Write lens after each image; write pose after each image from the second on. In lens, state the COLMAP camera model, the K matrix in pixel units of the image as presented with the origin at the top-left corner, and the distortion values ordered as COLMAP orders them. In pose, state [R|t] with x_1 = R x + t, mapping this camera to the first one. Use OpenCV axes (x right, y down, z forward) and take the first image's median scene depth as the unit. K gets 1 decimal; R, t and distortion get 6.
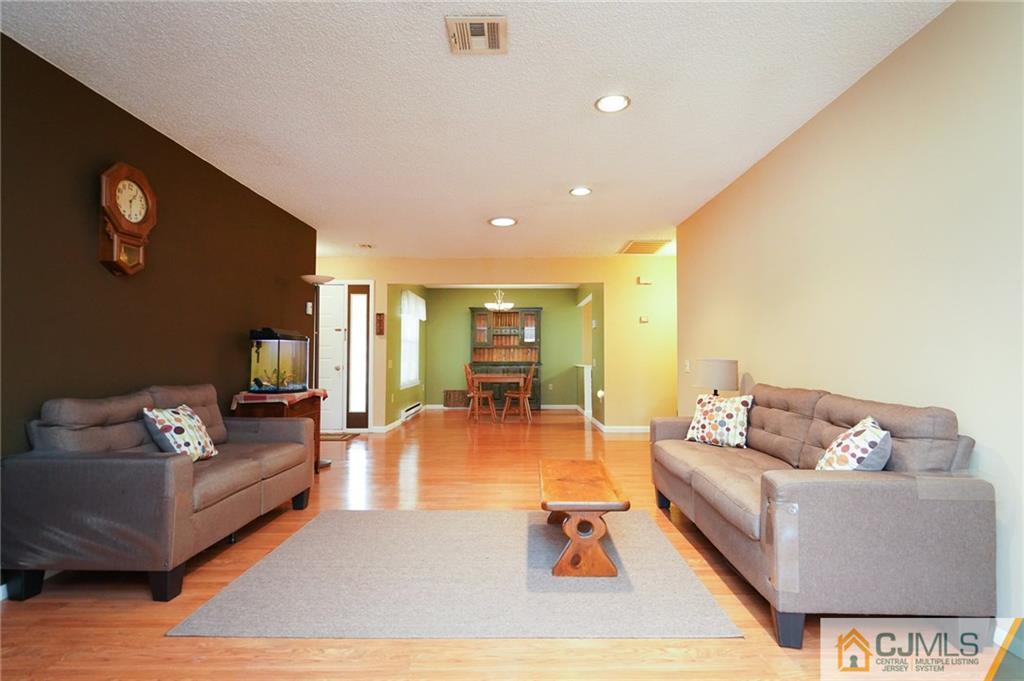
lens RADIAL K [[503.9, 0, 512.0], [0, 503.9, 340.5], [0, 0, 1]] dist [-0.001934, -0.000101]
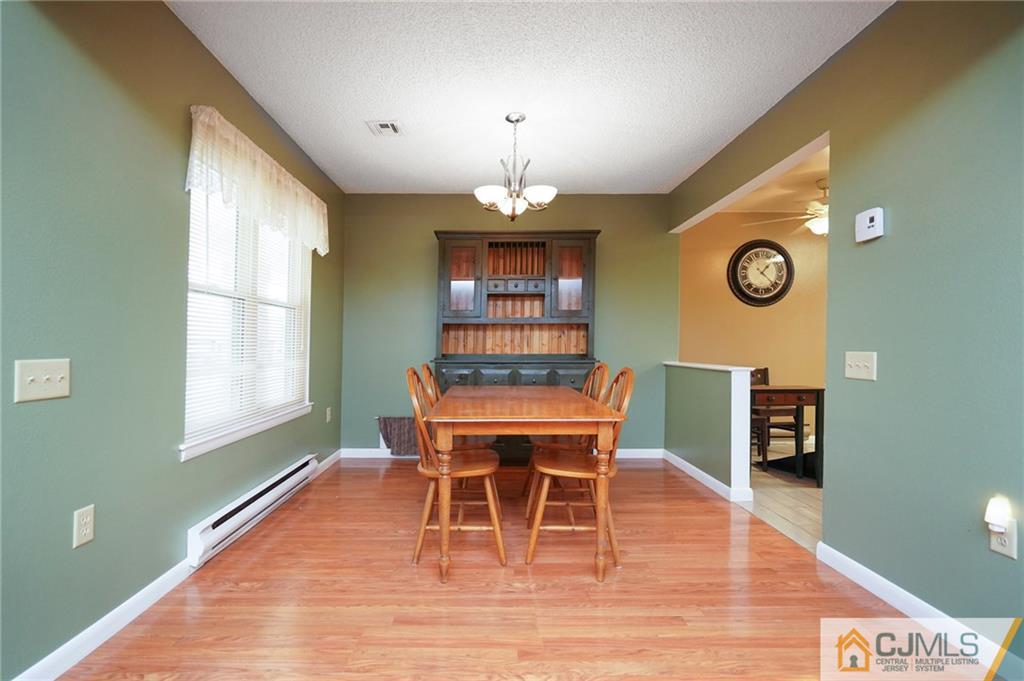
lens RADIAL K [[480.1, 0, 492.5], [0, 480.1, 335.1], [0, 0, 1]] dist [-0.002300, 0.000005]
pose [[0.999991, -0.000965, 0.004075, -0.034482], [0.000896, 0.999858, 0.016844, 0.017518], [-0.004090, -0.016840, 0.999850, 0.580225]]
